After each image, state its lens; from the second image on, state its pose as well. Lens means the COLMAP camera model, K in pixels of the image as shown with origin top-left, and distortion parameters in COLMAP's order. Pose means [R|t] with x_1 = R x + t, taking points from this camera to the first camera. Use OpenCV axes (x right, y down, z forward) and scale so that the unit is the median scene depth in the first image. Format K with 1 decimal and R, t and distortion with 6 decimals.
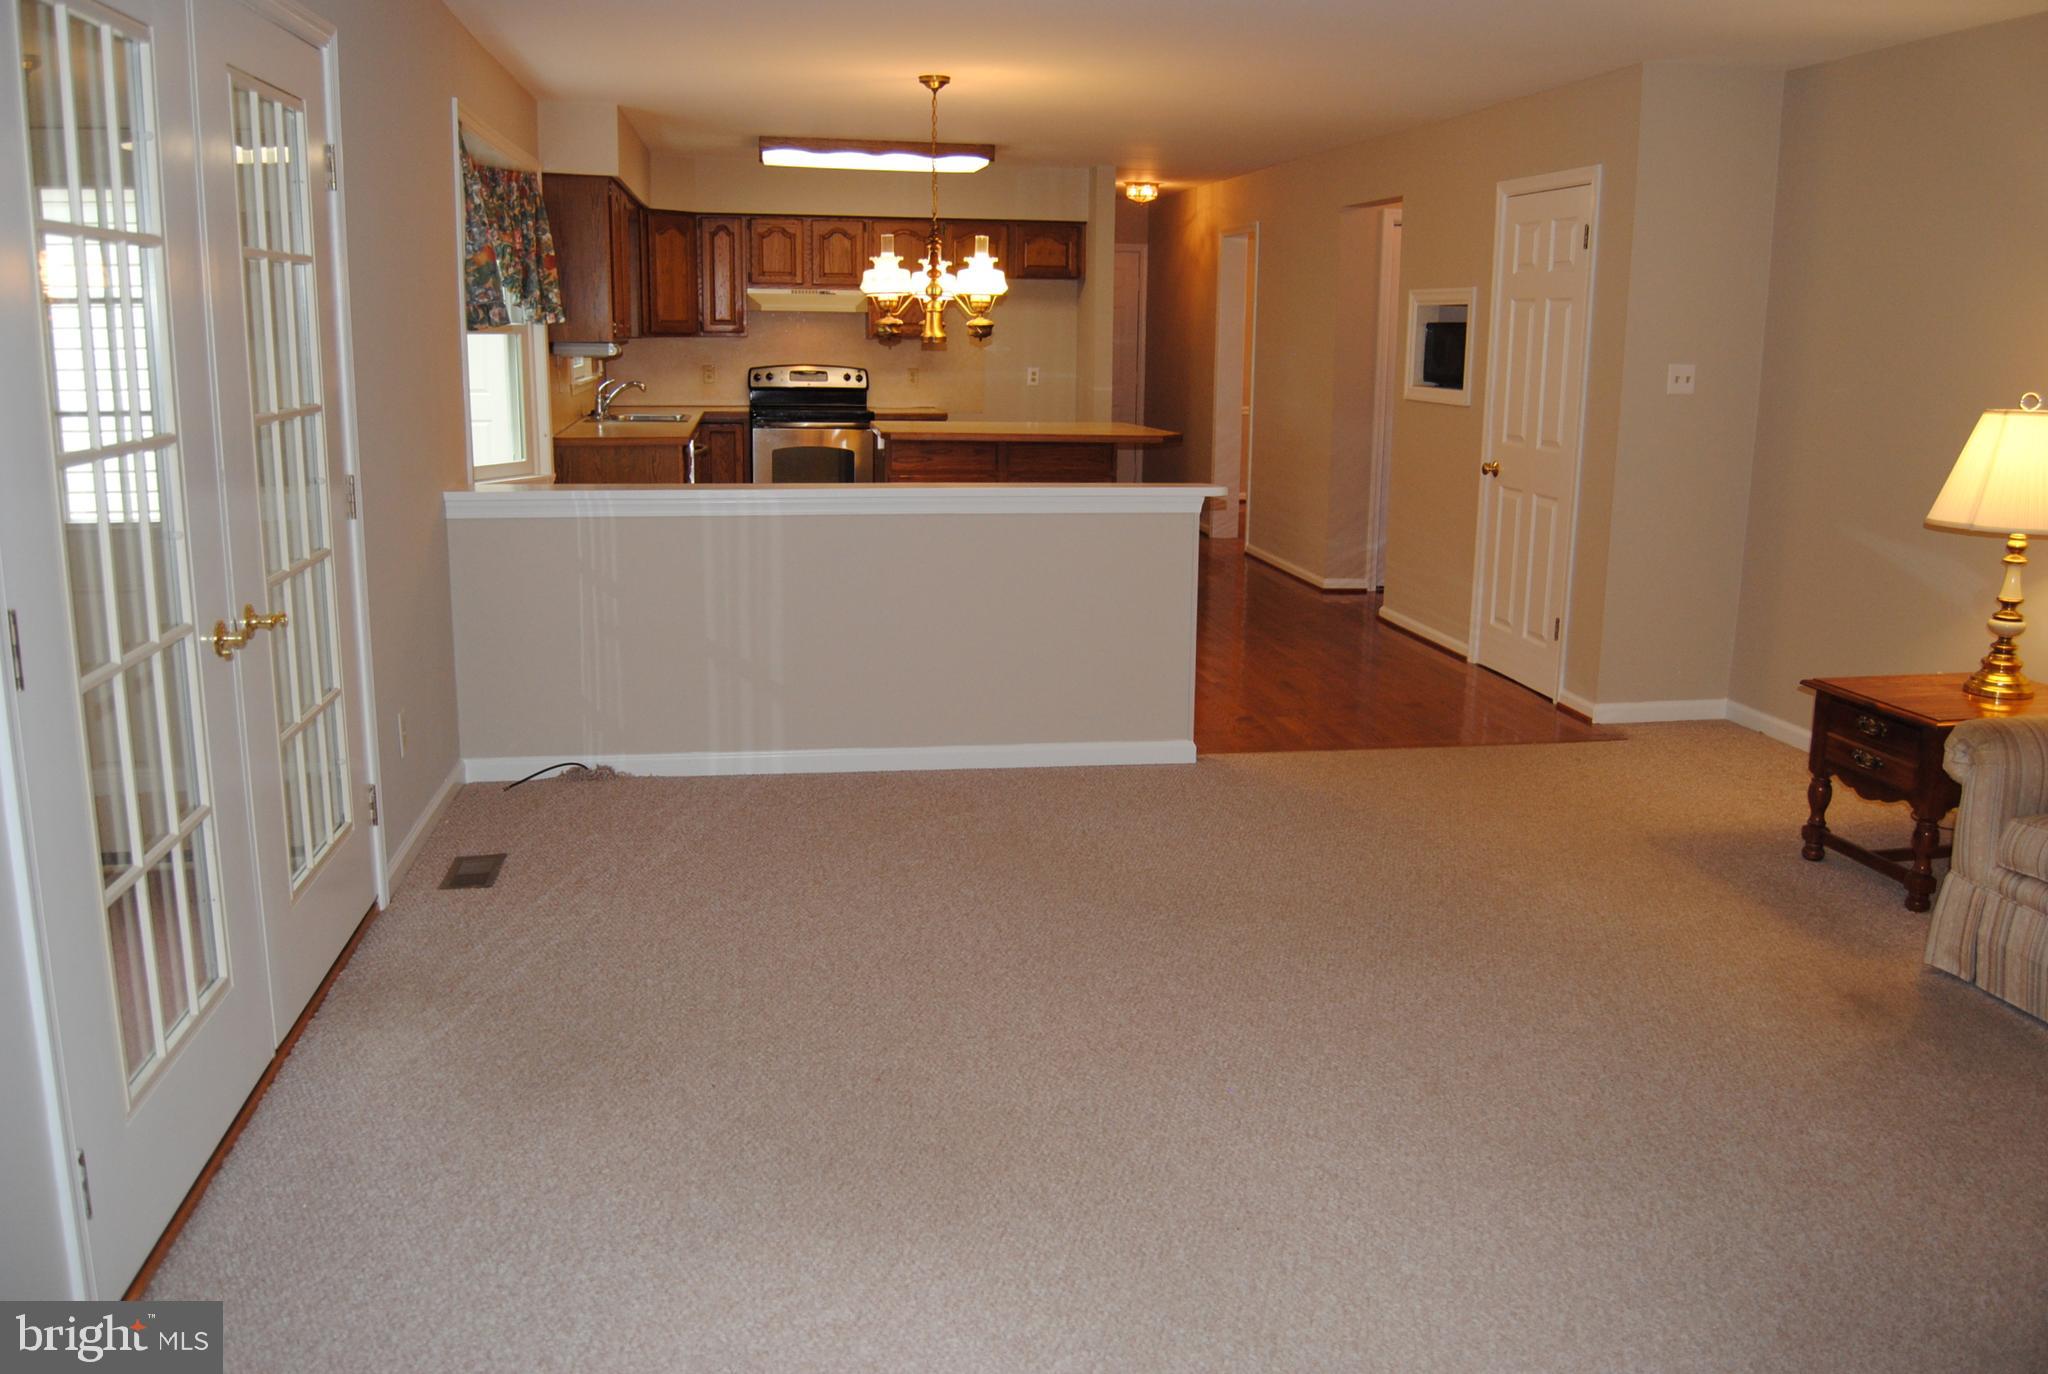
lens RADIAL K [[1653.7, 0, 1055.7], [0, 1653.7, 668.6], [0, 0, 1]] dist [-0.087193, 0.031234]
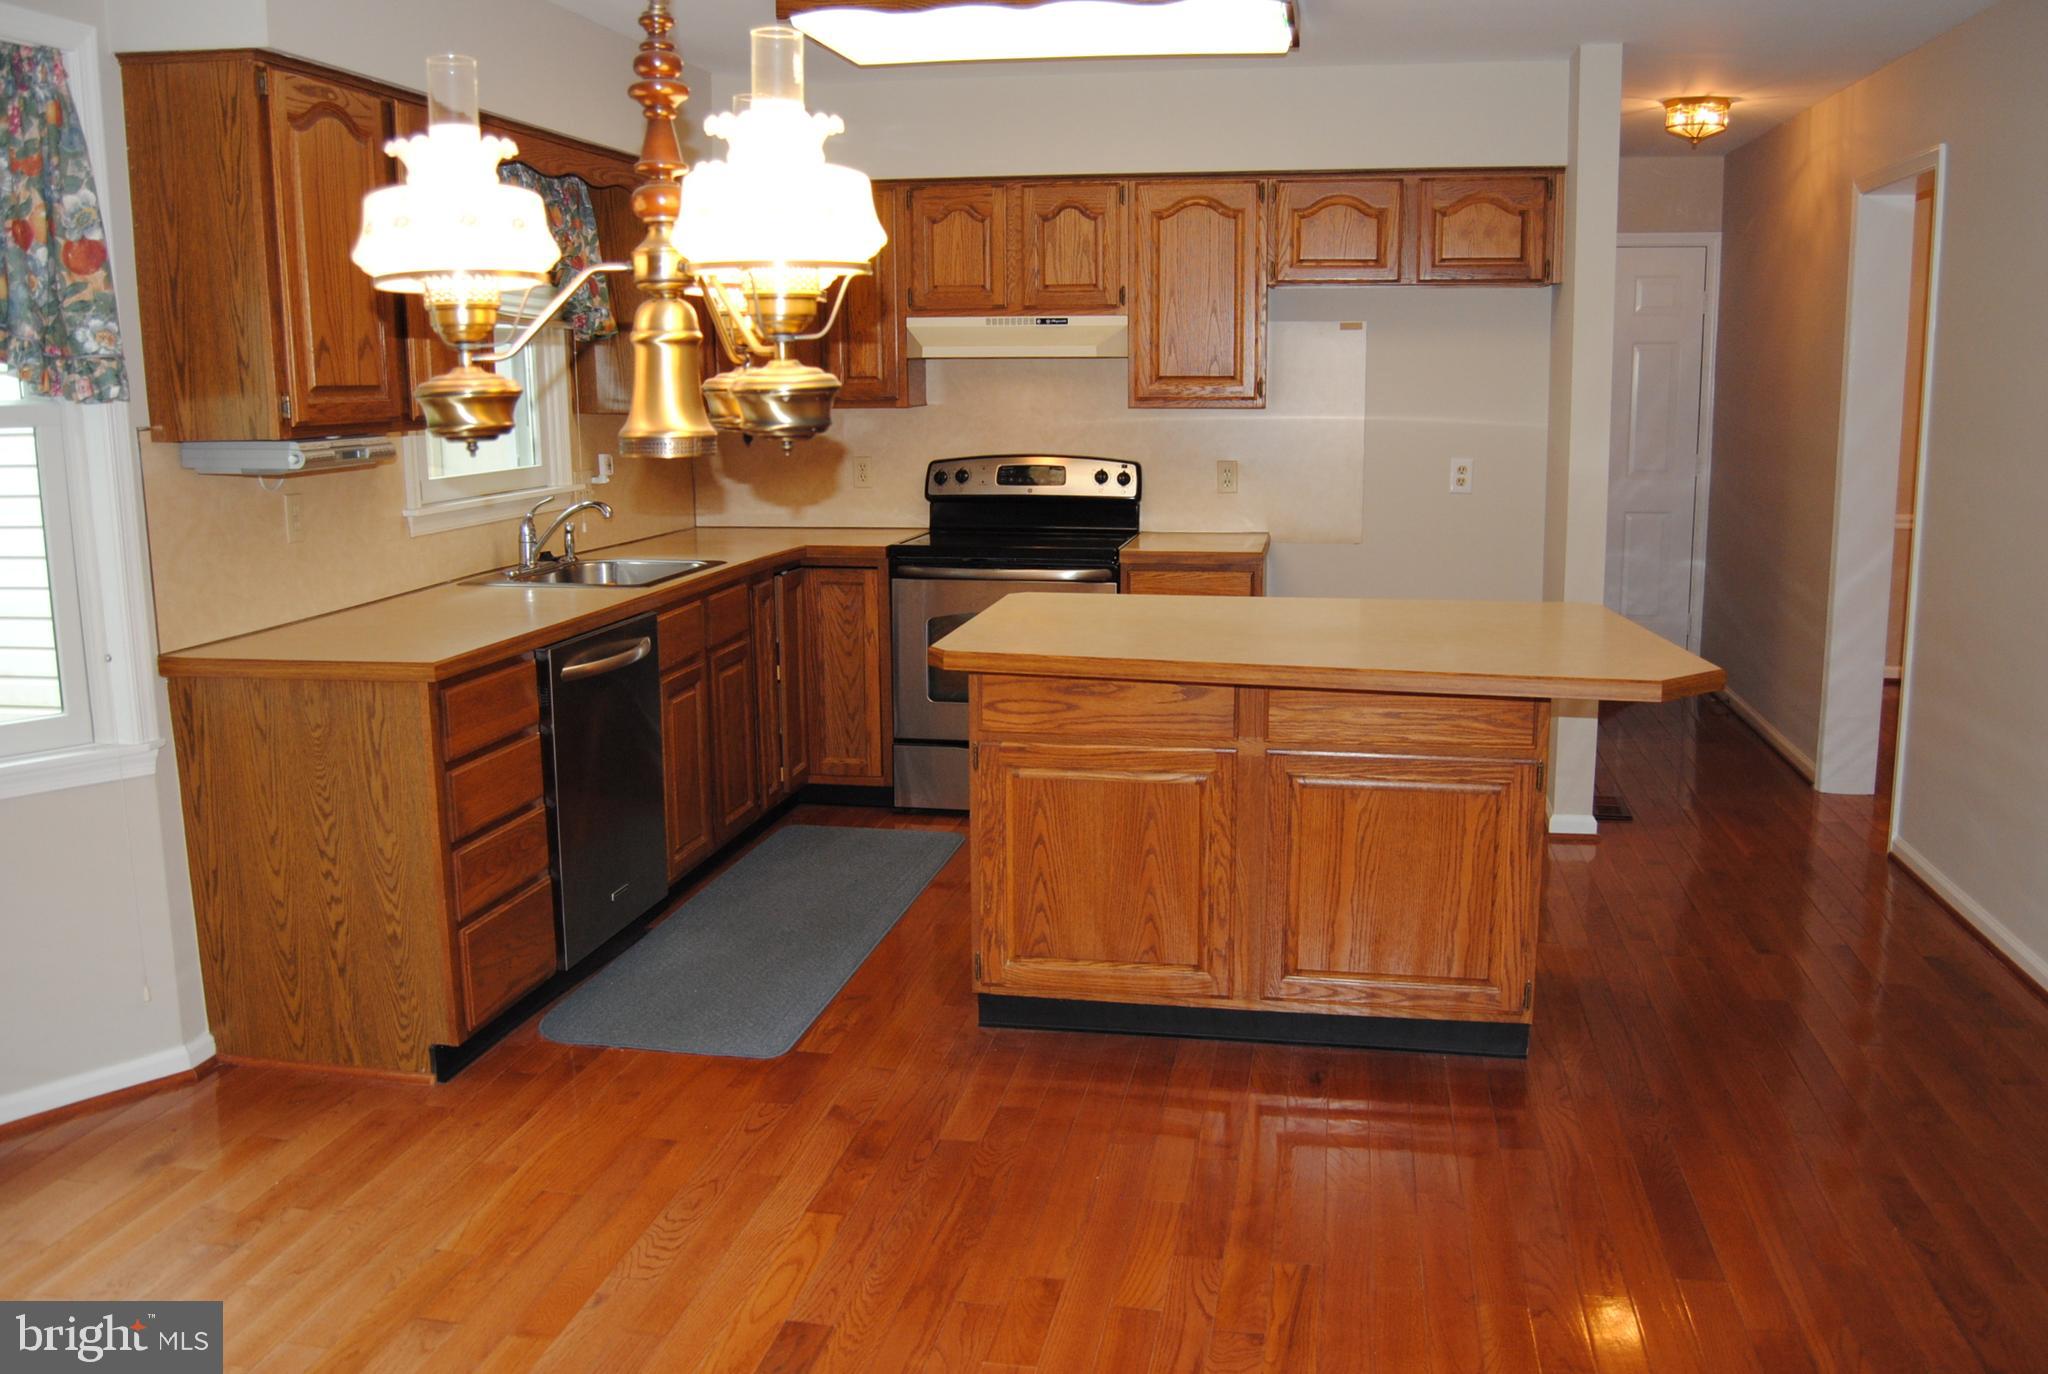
lens RADIAL K [[1653.7, 0, 1055.7], [0, 1653.7, 668.6], [0, 0, 1]] dist [-0.087193, 0.031234]
pose [[0.935977, 0.036736, -0.350139, 0.051990], [-0.048080, 0.998561, -0.023756, -0.100528], [0.348762, 0.039070, 0.936396, 0.488540]]
